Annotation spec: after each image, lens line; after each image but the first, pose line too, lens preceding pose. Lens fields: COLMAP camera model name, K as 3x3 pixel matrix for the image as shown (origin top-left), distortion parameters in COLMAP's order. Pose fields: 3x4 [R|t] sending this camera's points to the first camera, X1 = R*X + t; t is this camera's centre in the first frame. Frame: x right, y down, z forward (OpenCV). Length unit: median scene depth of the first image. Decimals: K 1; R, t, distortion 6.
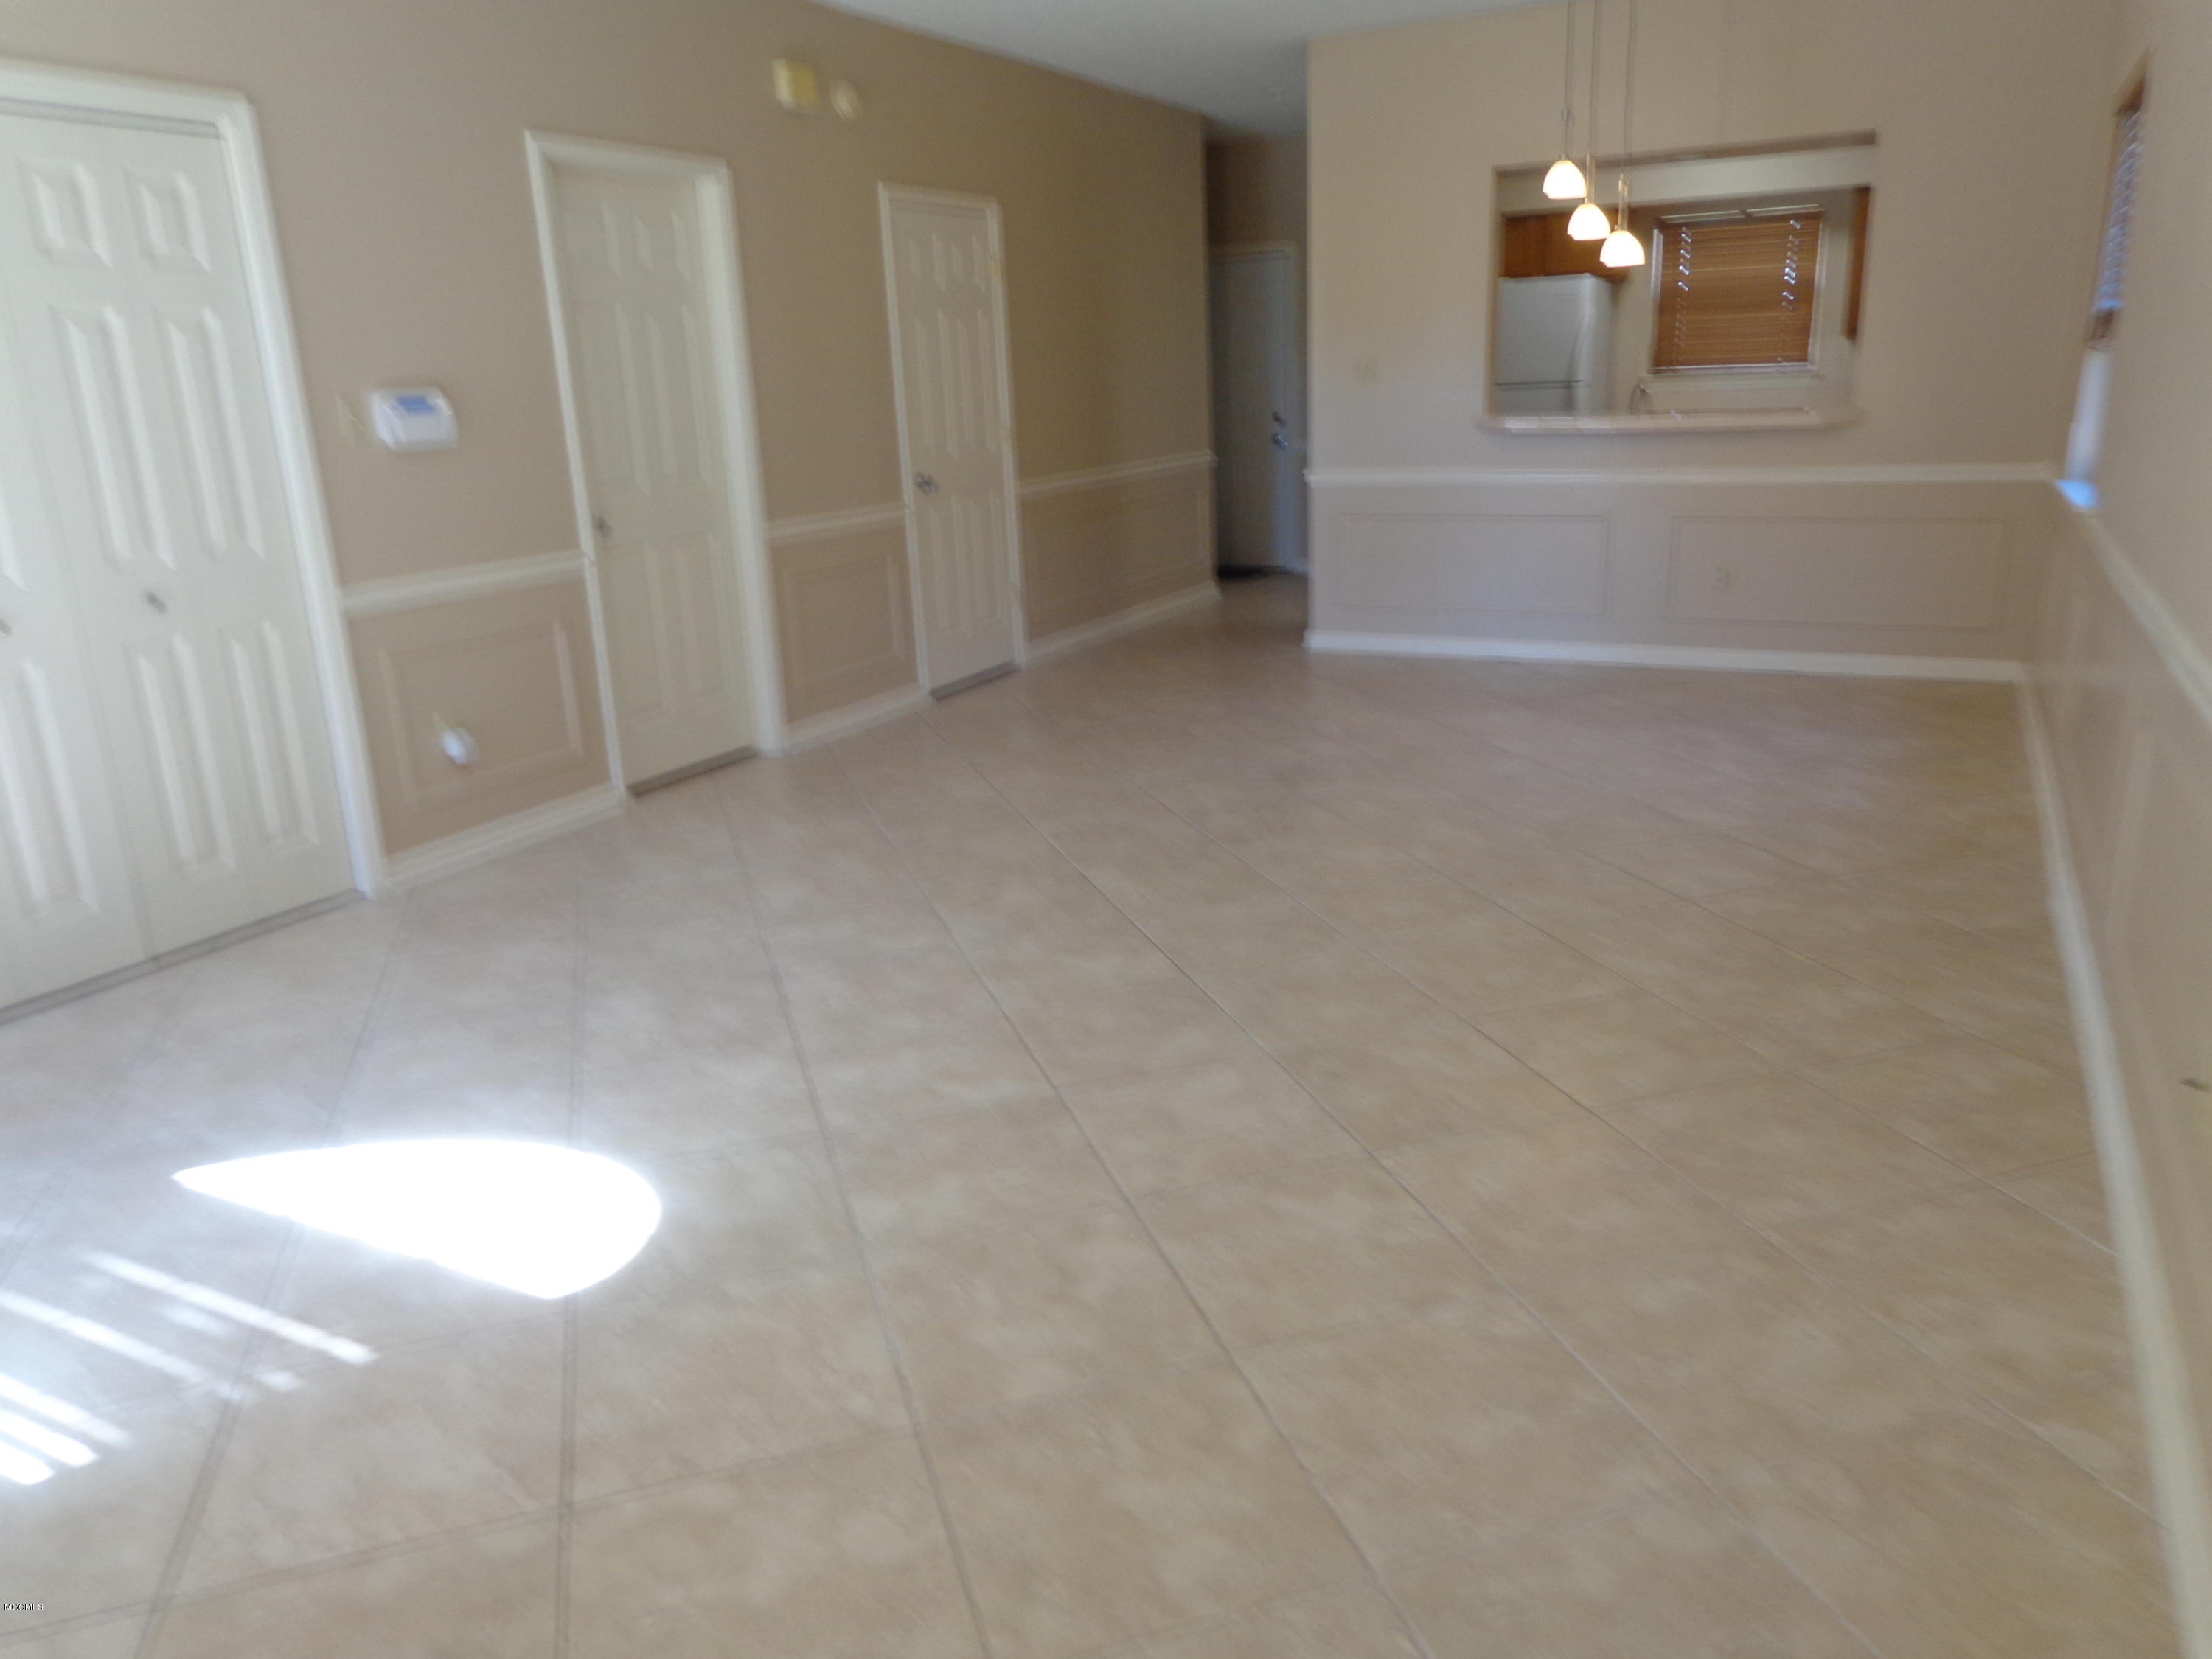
lens RADIAL K [[1561.8, 0, 1102.9], [0, 1561.8, 829.0], [0, 0, 1]] dist [0.002380, 0.003527]
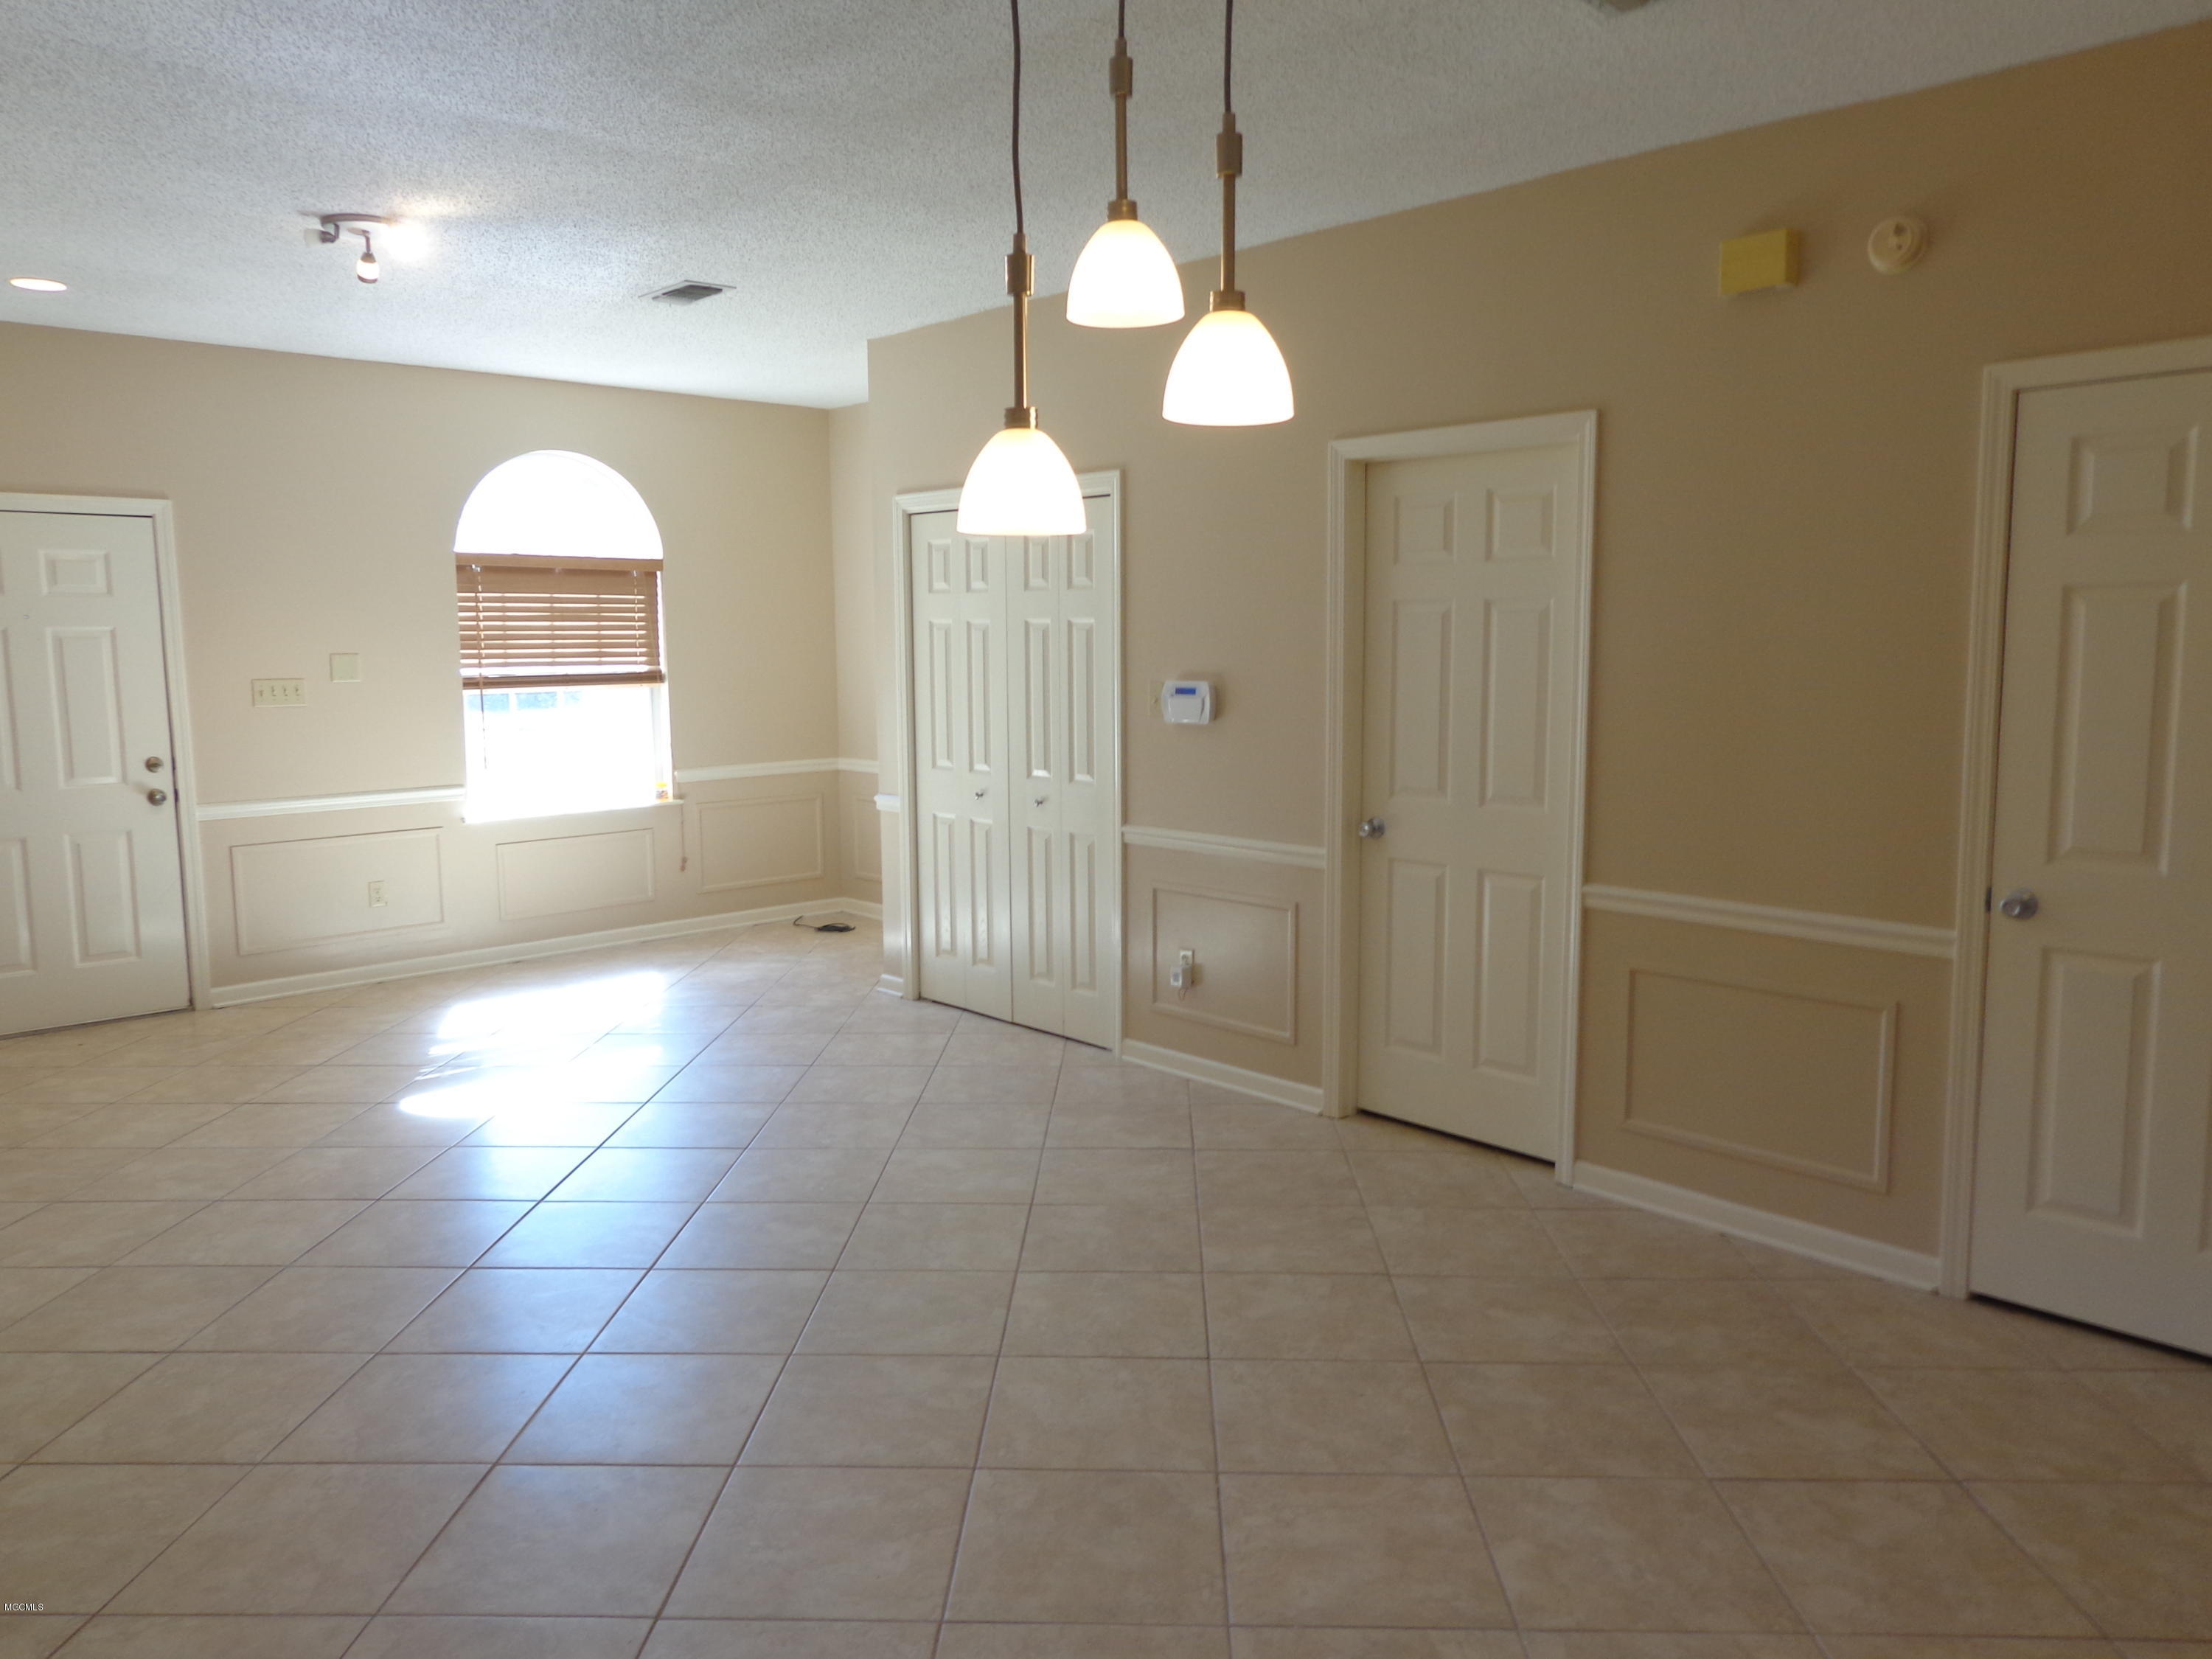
lens RADIAL K [[1539.0, 0, 1108.1], [0, 1539.0, 822.0], [0, 0, 1]] dist [0.003643, 0.004279]
pose [[-0.338860, 0.157072, -0.927633, 0.935799], [-0.230584, 0.942030, 0.243741, -0.616860], [0.912143, 0.296491, -0.282998, 1.786645]]
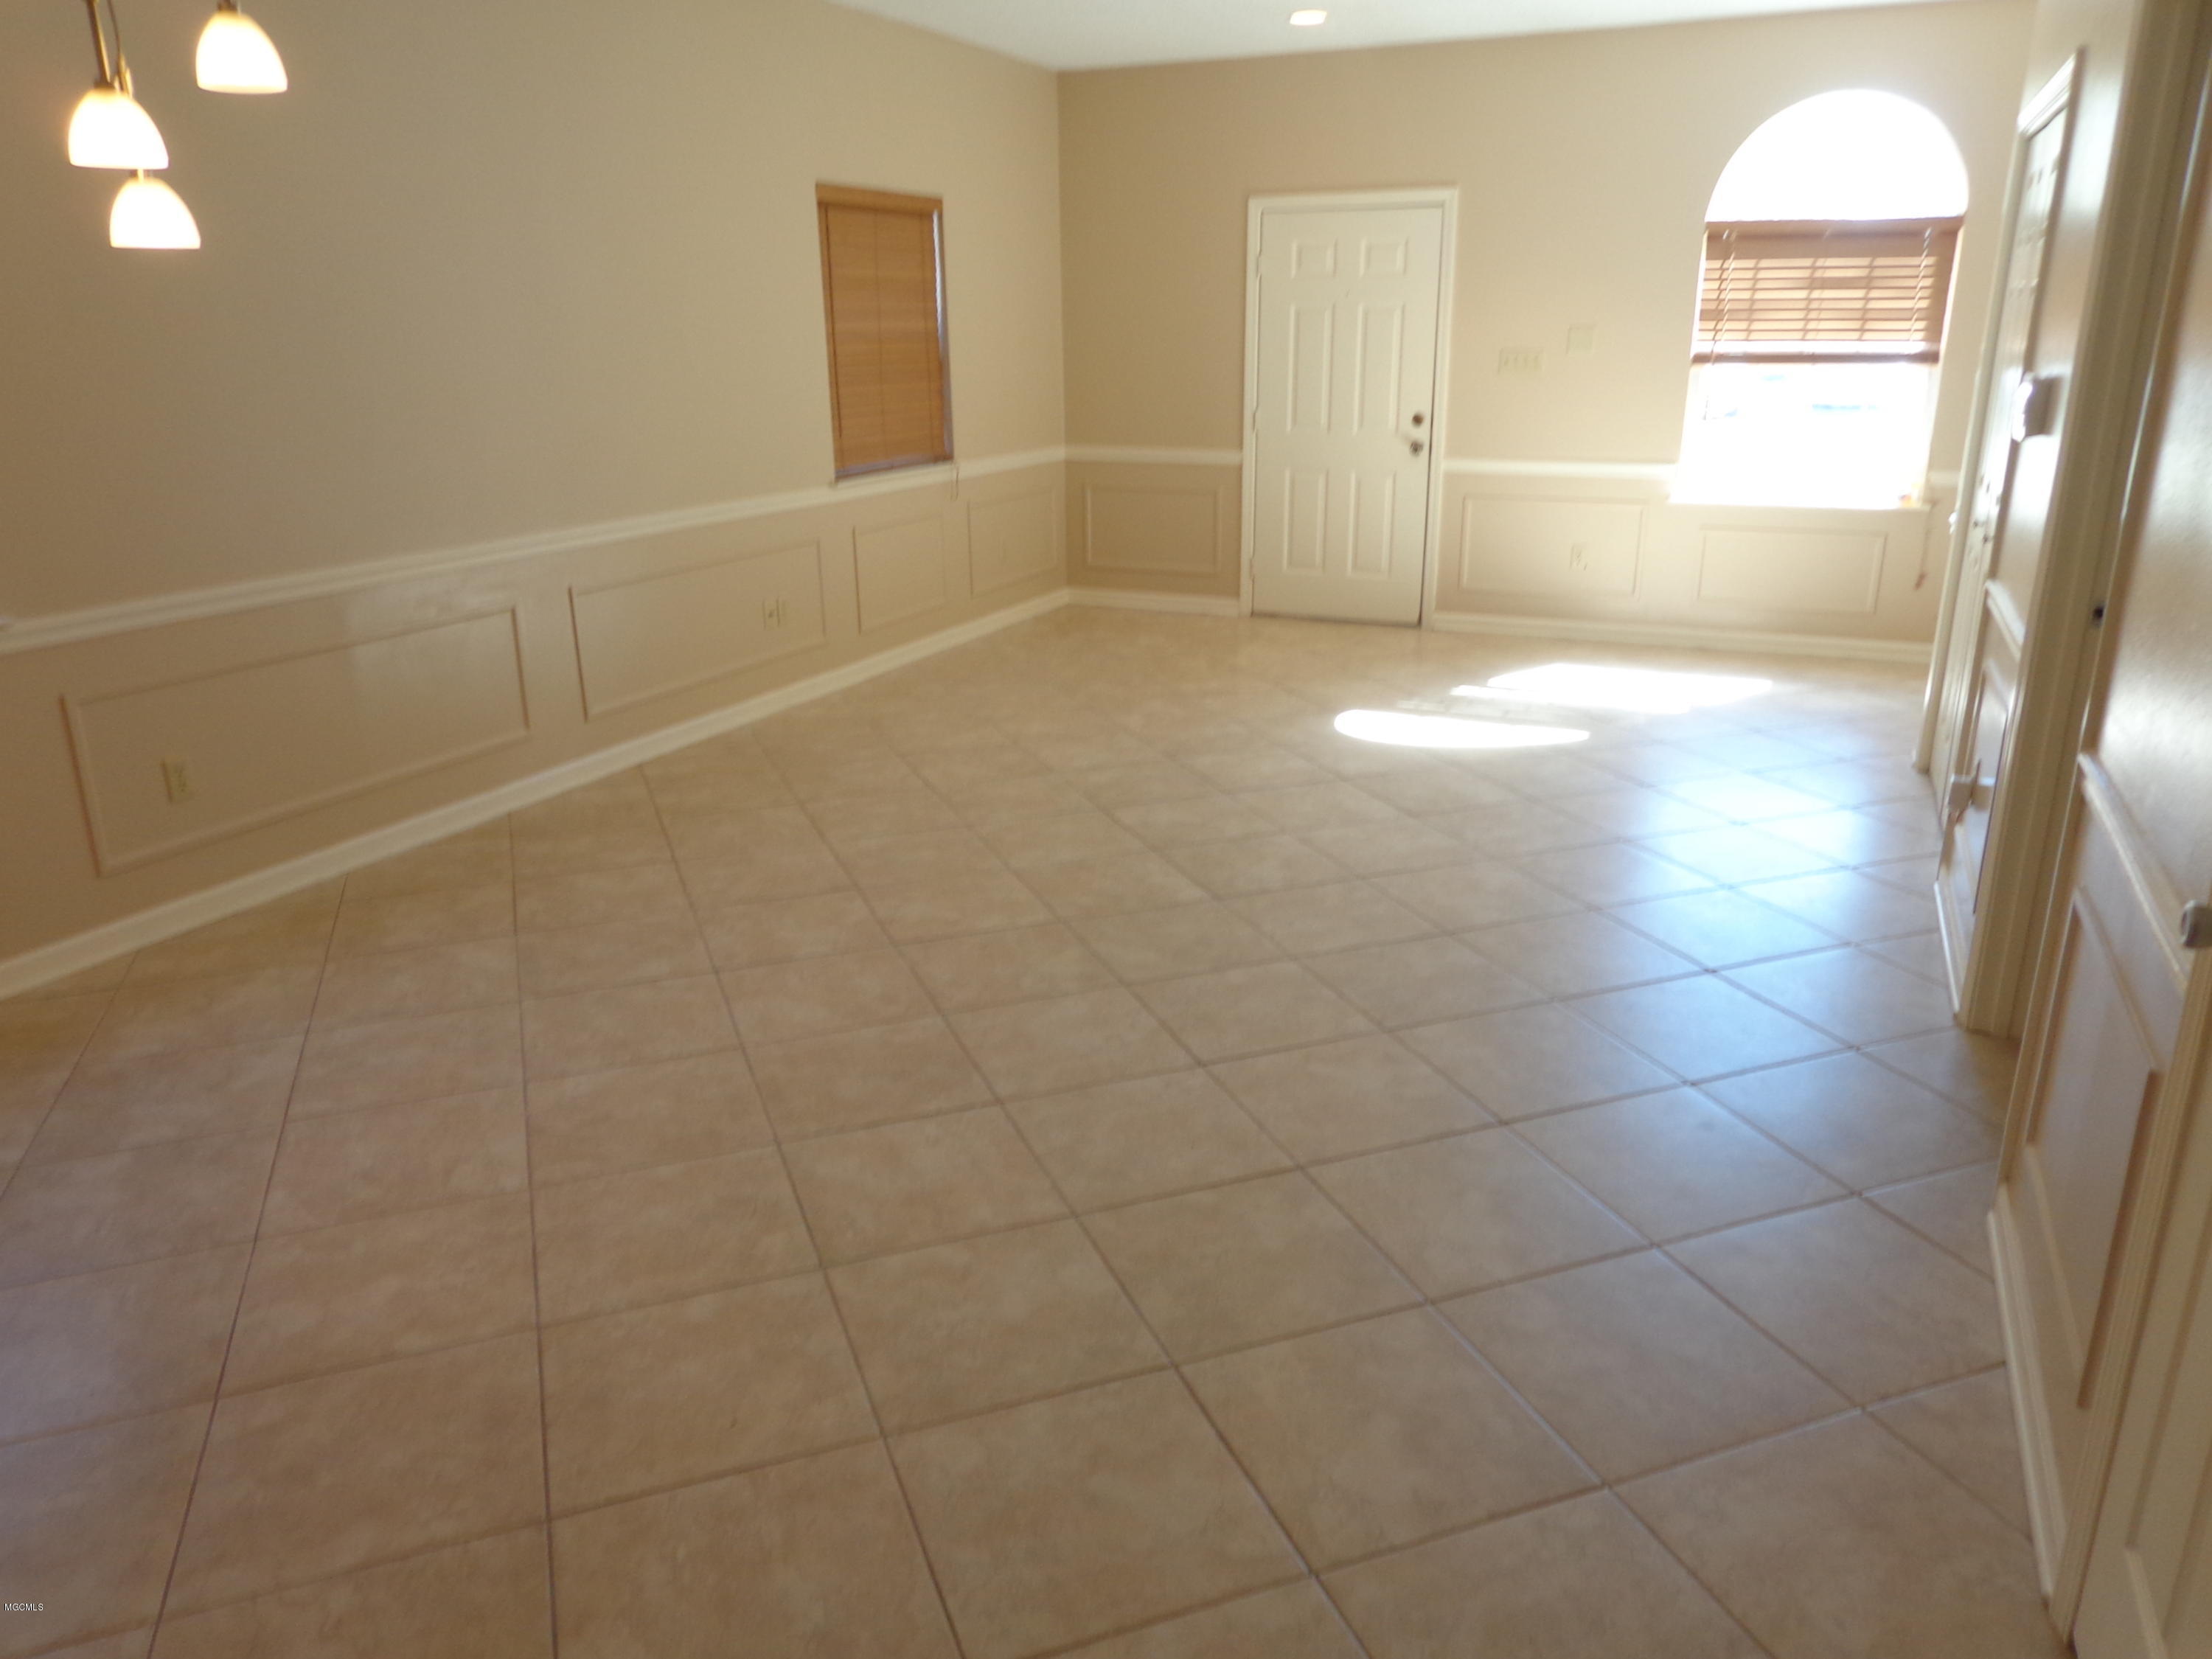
lens RADIAL K [[1539.0, 0, 1108.1], [0, 1539.0, 822.0], [0, 0, 1]] dist [0.003643, 0.004279]
pose [[-0.996991, 0.062277, -0.046153, 0.127884], [0.026431, 0.832850, 0.552867, -0.744105], [0.072869, 0.549984, -0.831990, 2.411990]]
